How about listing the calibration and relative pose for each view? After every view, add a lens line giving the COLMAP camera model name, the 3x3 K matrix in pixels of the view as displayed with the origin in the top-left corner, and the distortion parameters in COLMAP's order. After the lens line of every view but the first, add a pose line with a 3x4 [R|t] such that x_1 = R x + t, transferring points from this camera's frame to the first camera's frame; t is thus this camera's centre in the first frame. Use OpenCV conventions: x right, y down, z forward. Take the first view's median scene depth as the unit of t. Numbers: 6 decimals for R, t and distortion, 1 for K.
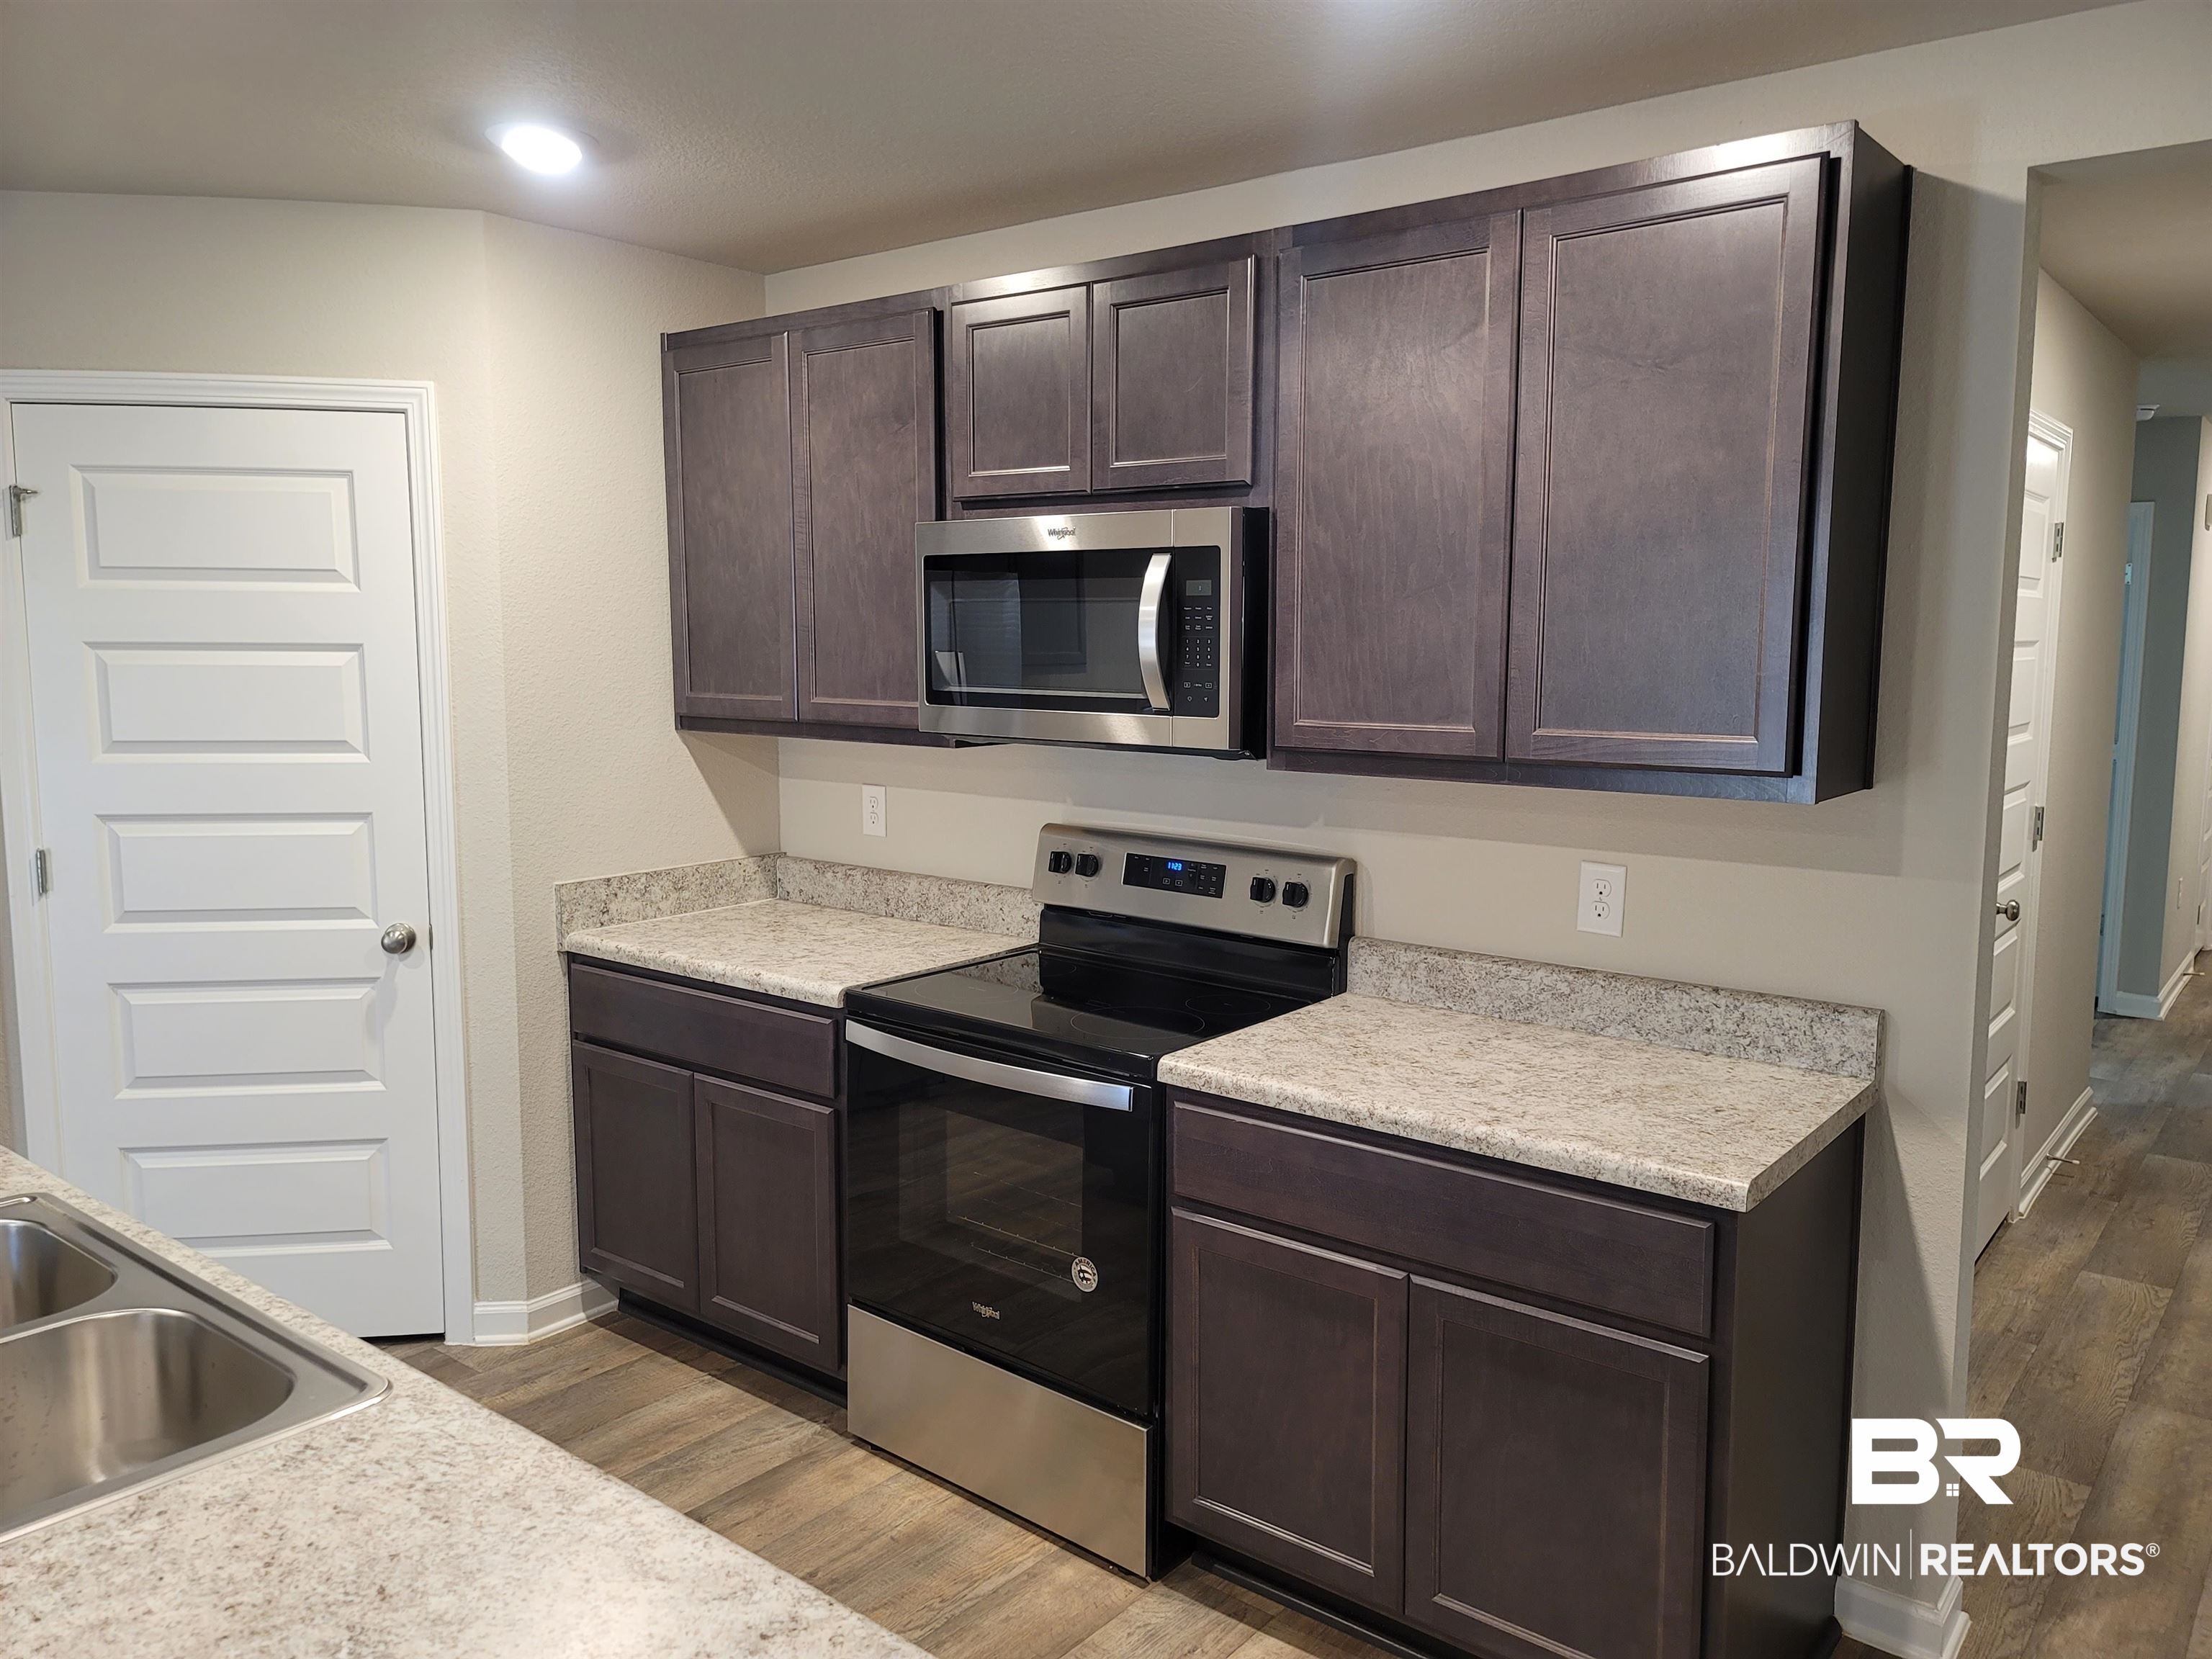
lens RADIAL K [[1626.7, 0, 1114.6], [0, 1626.7, 826.0], [0, 0, 1]] dist [0.067259, -0.060258]
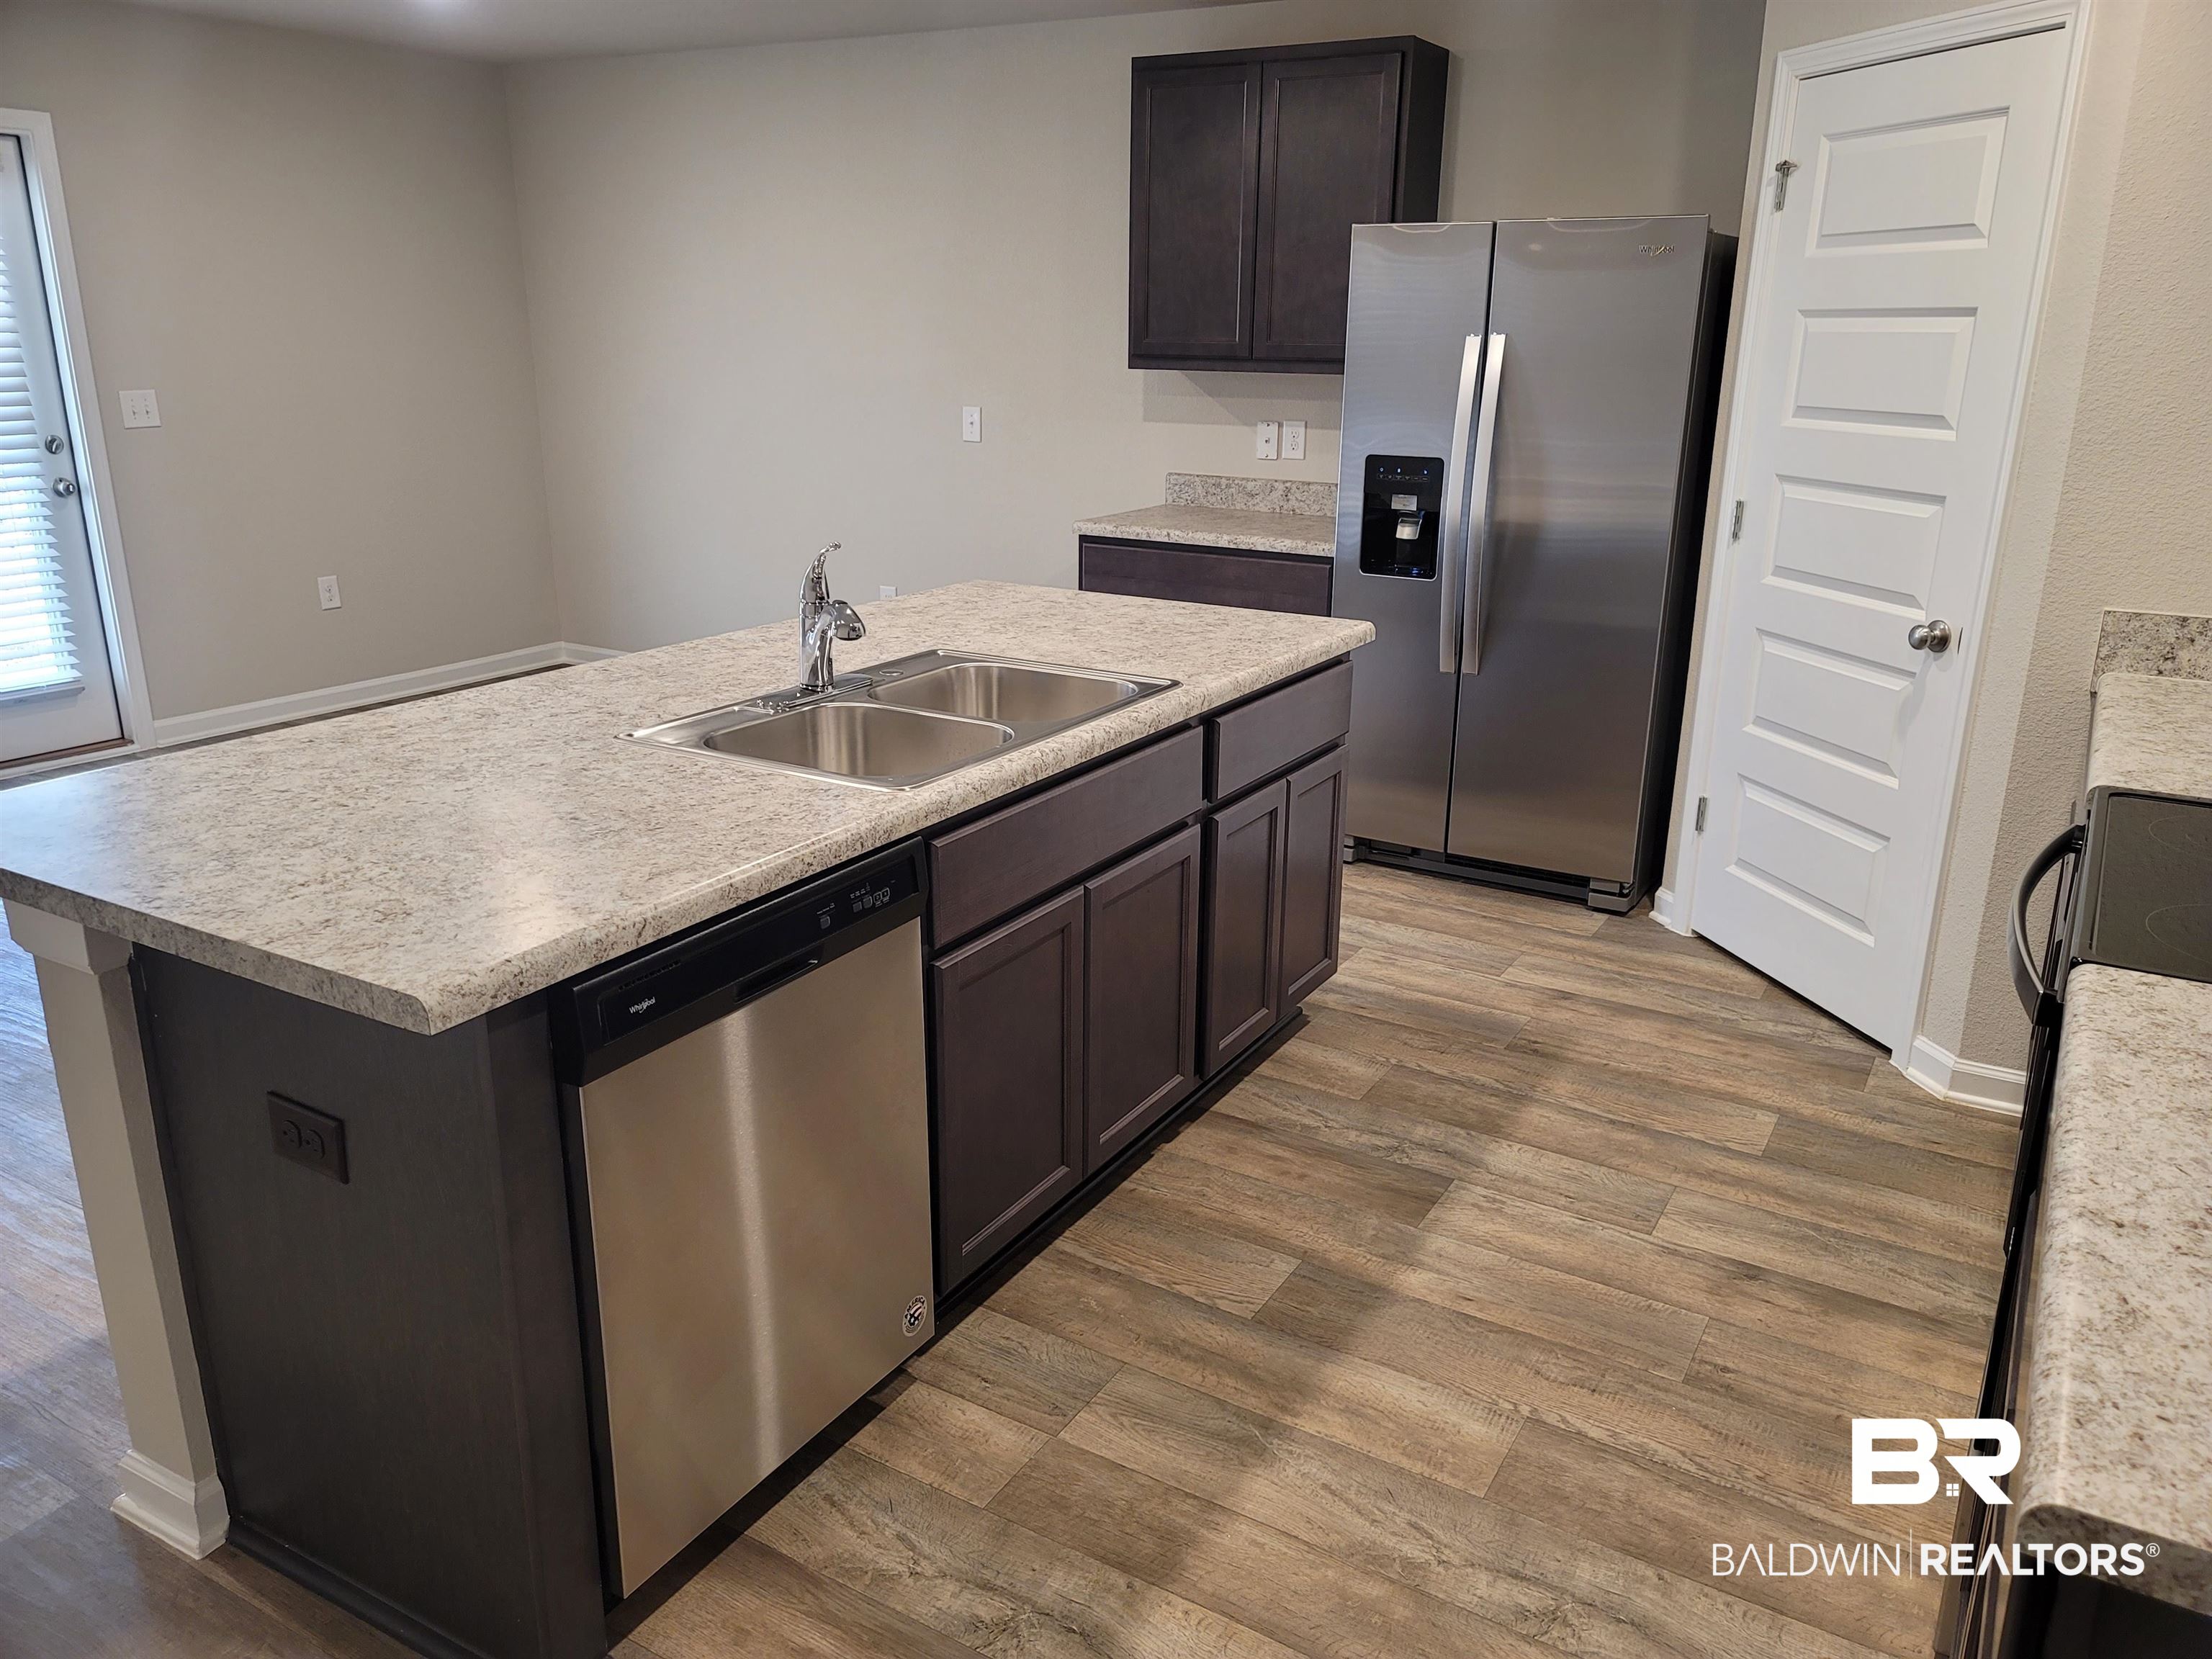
lens RADIAL K [[1626.7, 0, 1114.6], [0, 1626.7, 826.0], [0, 0, 1]] dist [0.067259, -0.060258]
pose [[0.137446, 0.290468, -0.946962, 0.446008], [-0.125566, 0.953432, 0.274227, -0.028781], [0.982518, 0.081215, 0.167518, 0.411059]]
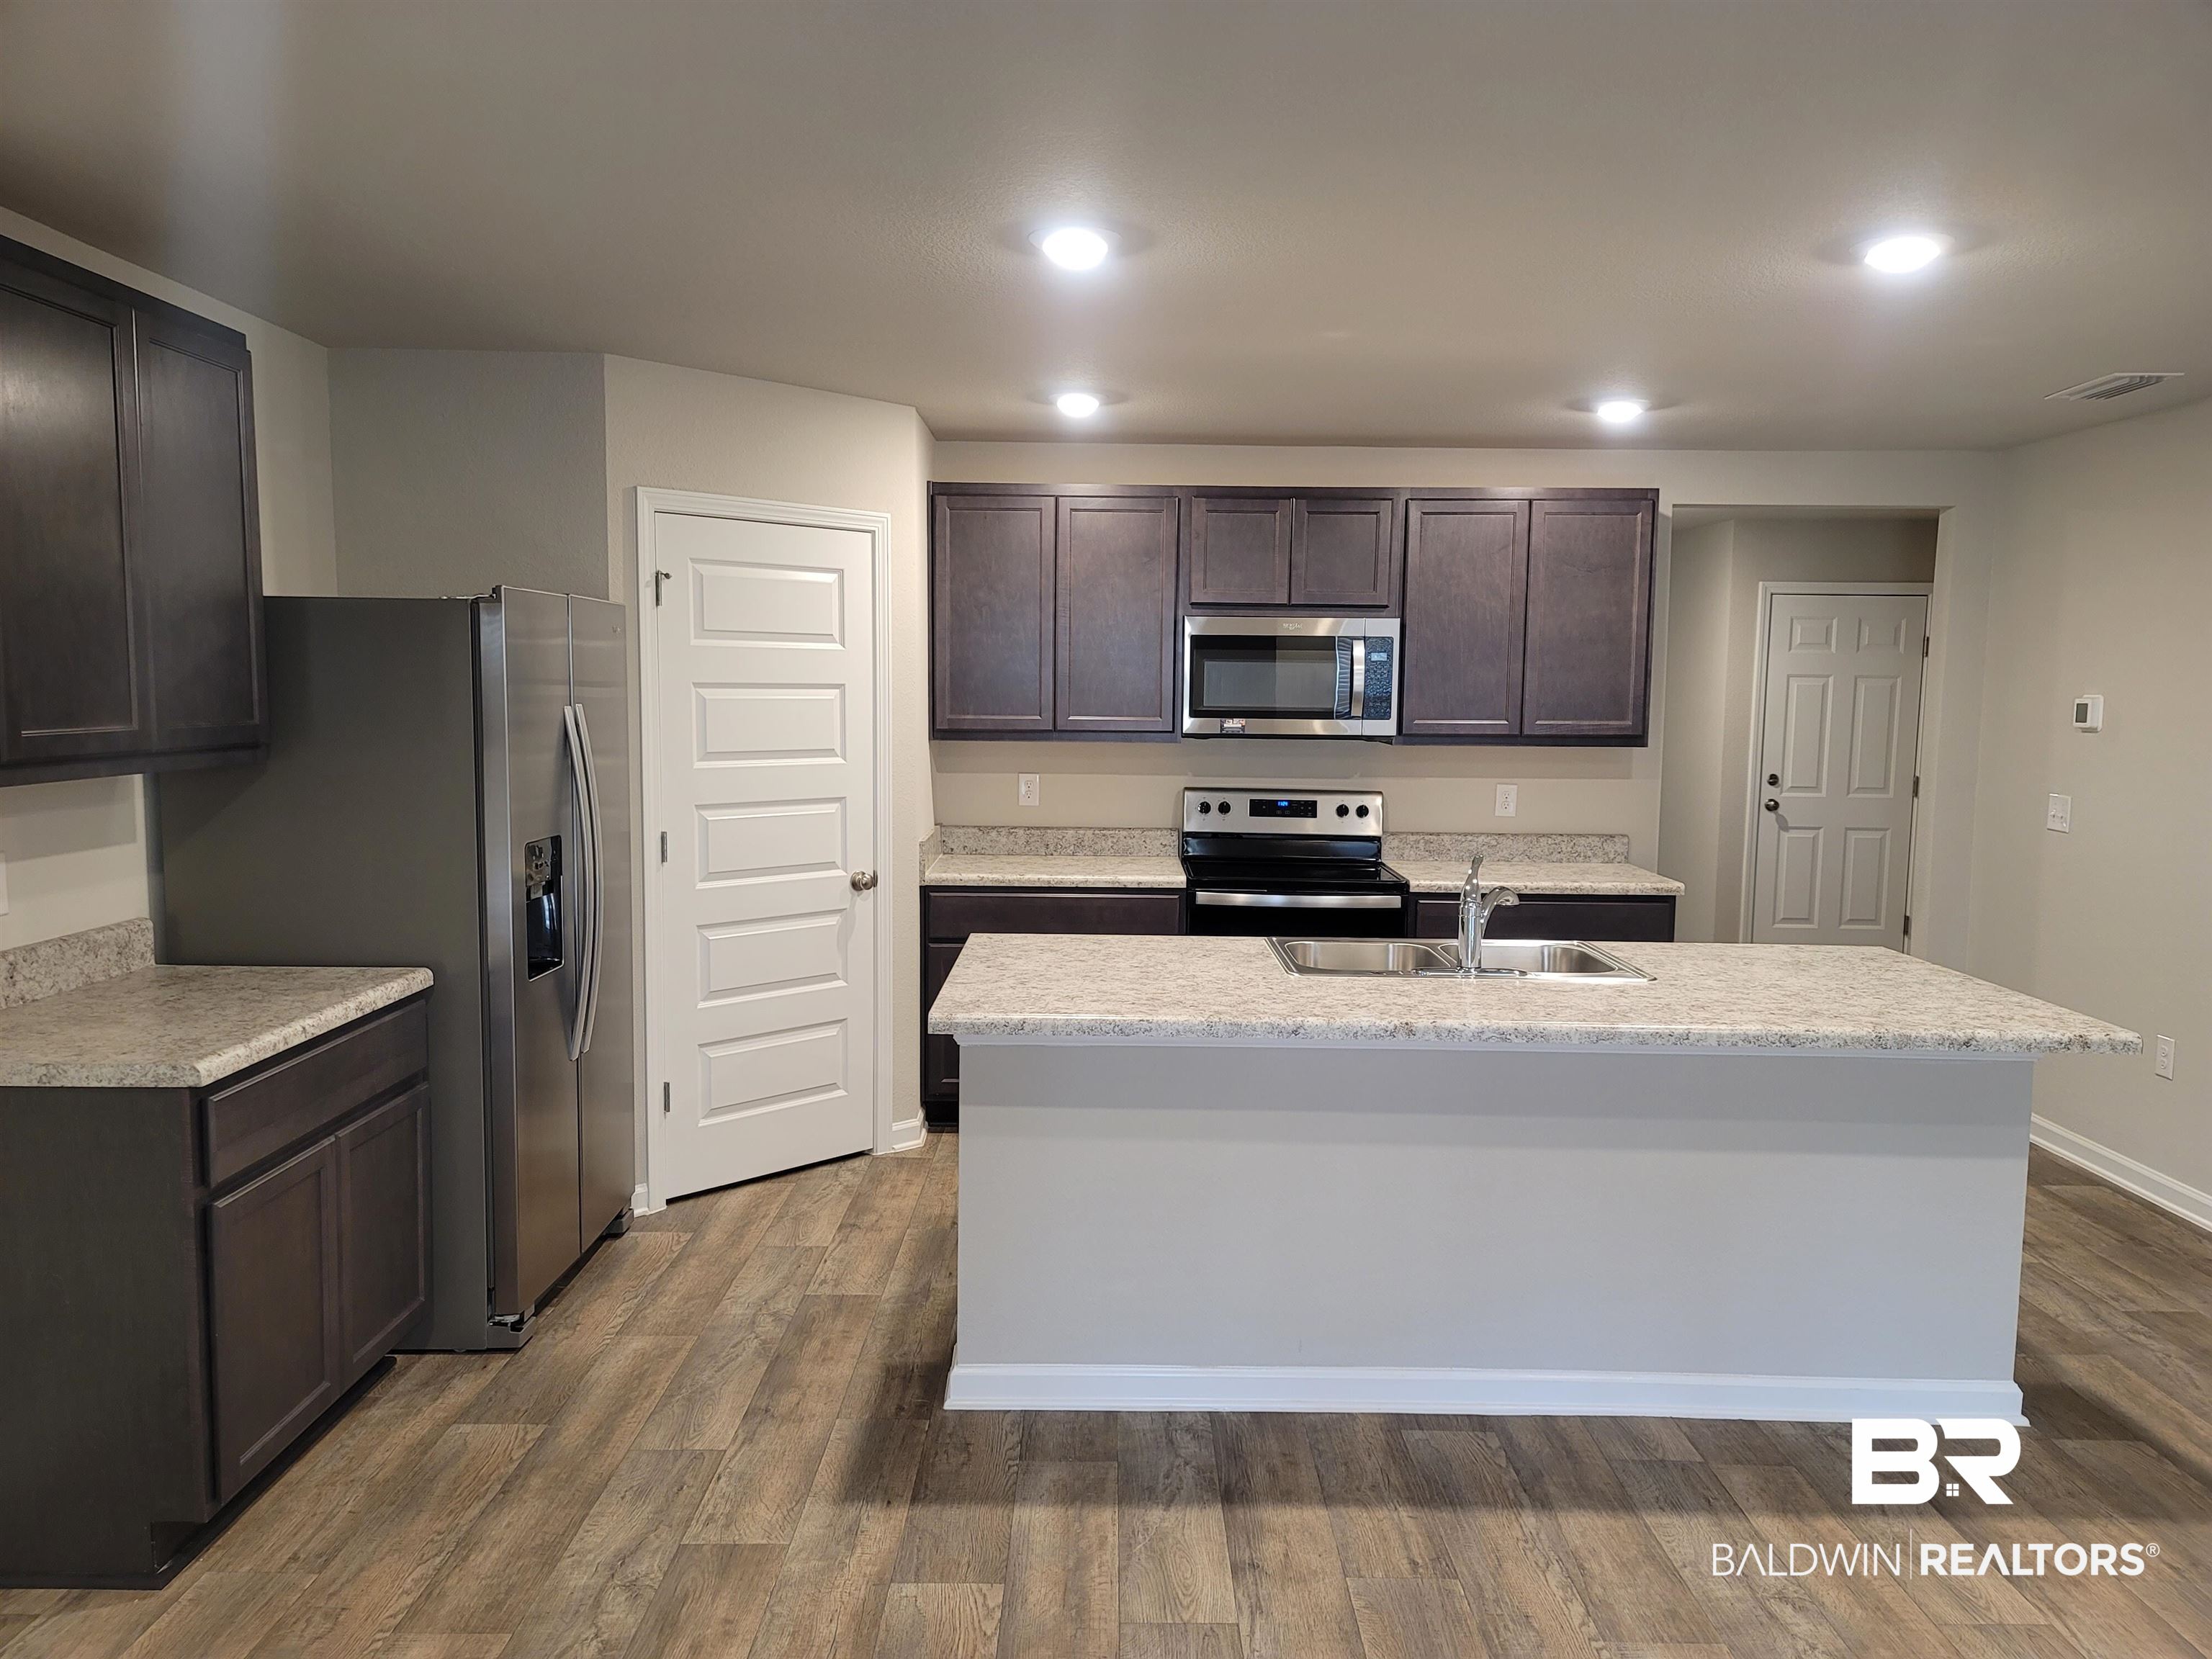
lens RADIAL K [[1626.7, 0, 1114.6], [0, 1626.7, 826.0], [0, 0, 1]] dist [0.067259, -0.060258]
pose [[0.778388, -0.052706, 0.625567, -1.240226], [0.067663, 0.997708, -0.000132, 0.036450], [-0.624126, 0.042431, 0.780170, -0.317199]]
